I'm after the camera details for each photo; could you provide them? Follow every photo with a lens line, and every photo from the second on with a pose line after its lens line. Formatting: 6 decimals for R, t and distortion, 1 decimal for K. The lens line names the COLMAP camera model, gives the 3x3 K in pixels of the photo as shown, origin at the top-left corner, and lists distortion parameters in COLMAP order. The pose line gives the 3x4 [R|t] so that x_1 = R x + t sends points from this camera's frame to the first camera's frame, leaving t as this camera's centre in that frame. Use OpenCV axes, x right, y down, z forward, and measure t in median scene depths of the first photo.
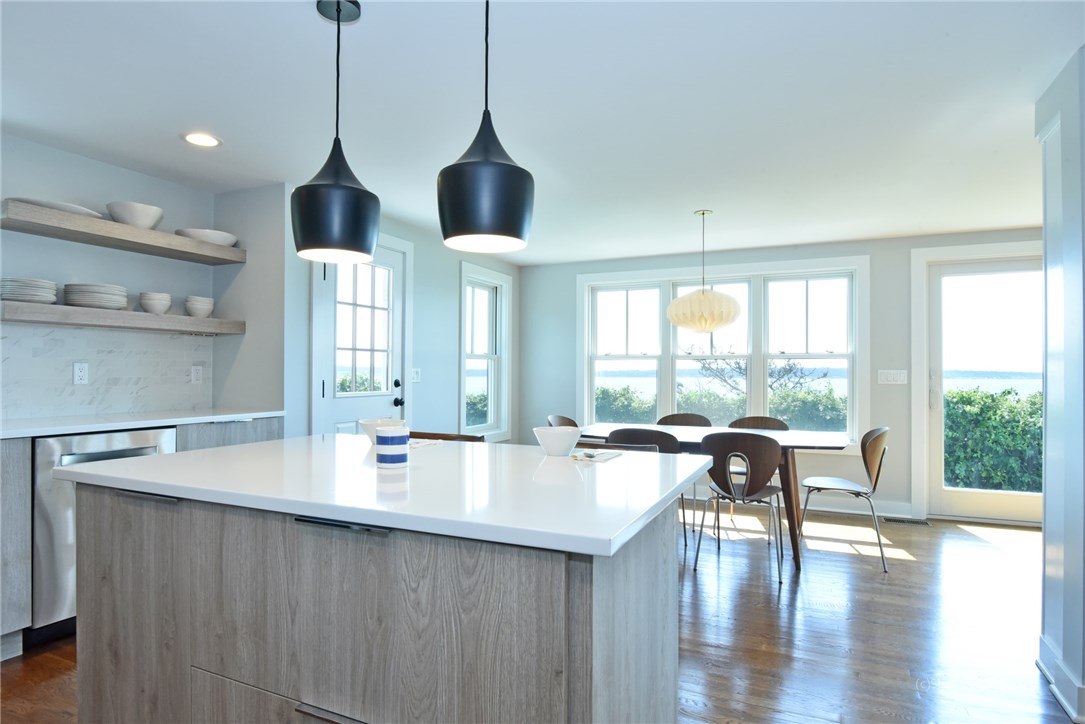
lens RADIAL K [[613.6, 0, 538.2], [0, 613.6, 369.0], [0, 0, 1]] dist [-0.000131, -0.001121]
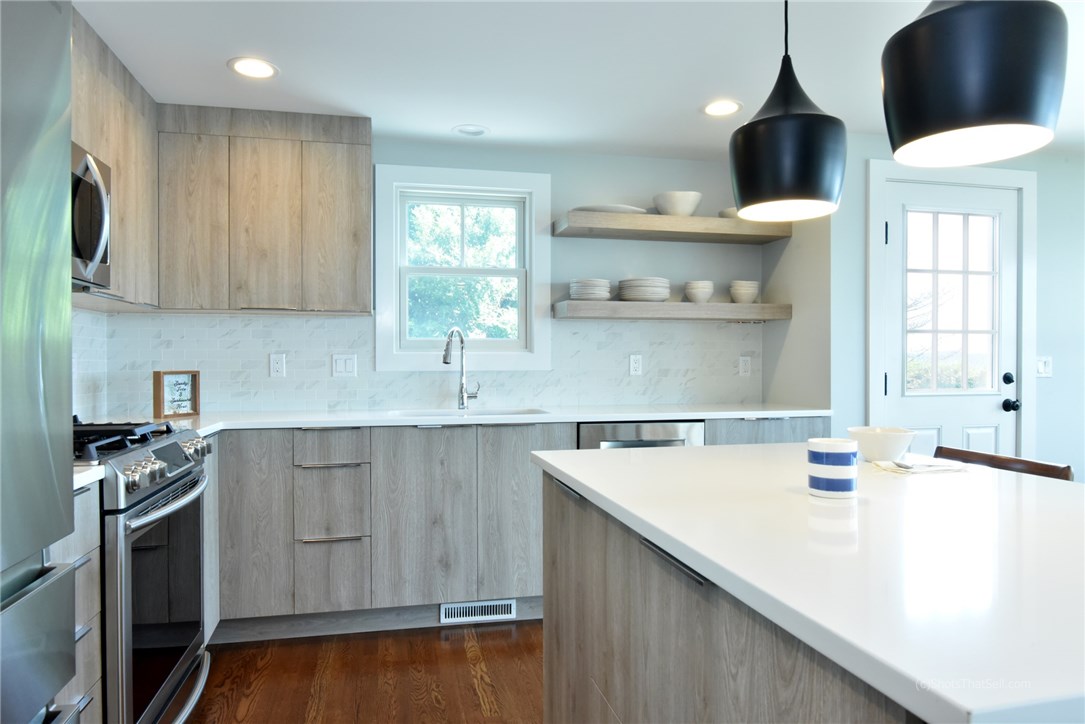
lens RADIAL K [[706.1, 0, 534.9], [0, 706.1, 371.2], [0, 0, 1]] dist [-0.003135, -0.002414]
pose [[0.617909, 0.005430, -0.786231, 0.098866], [0.007901, 0.999883, 0.013115, 0.001107], [0.786210, -0.014316, 0.617794, 0.118179]]
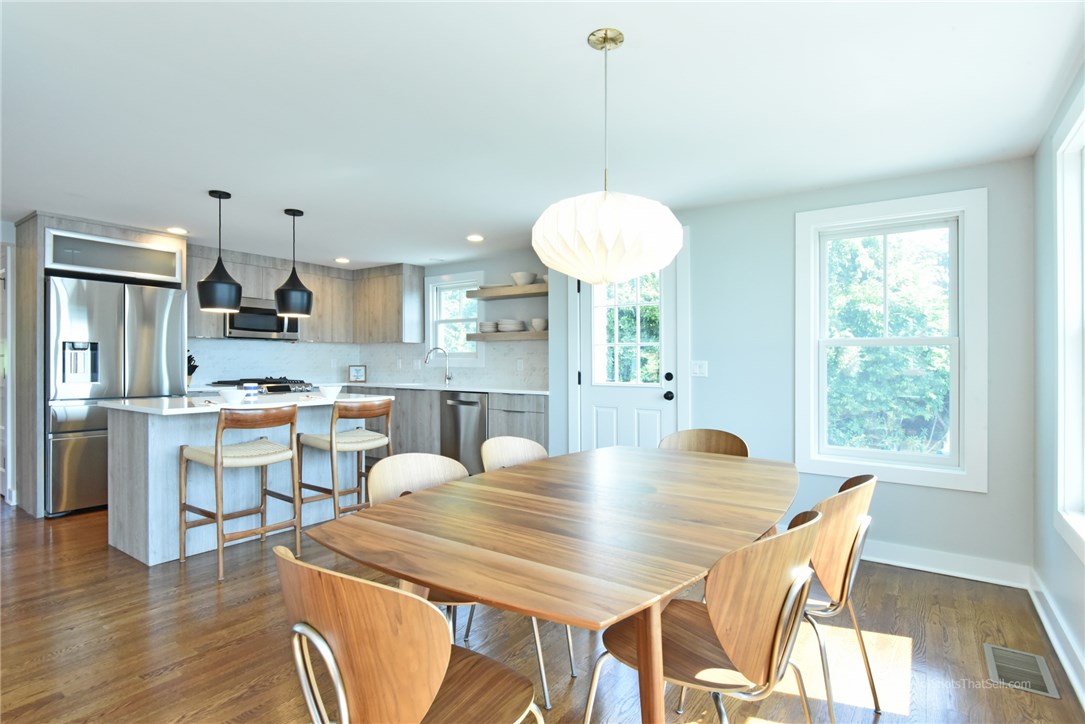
lens RADIAL K [[542.6, 0, 562.2], [0, 542.6, 369.1], [0, 0, 1]] dist [-0.023270, -0.001775]
pose [[-0.135350, 0.001676, -0.990796, 0.970759], [-0.005949, 0.999979, 0.002504, 0.014887], [0.990780, 0.006233, -0.135337, 1.383130]]
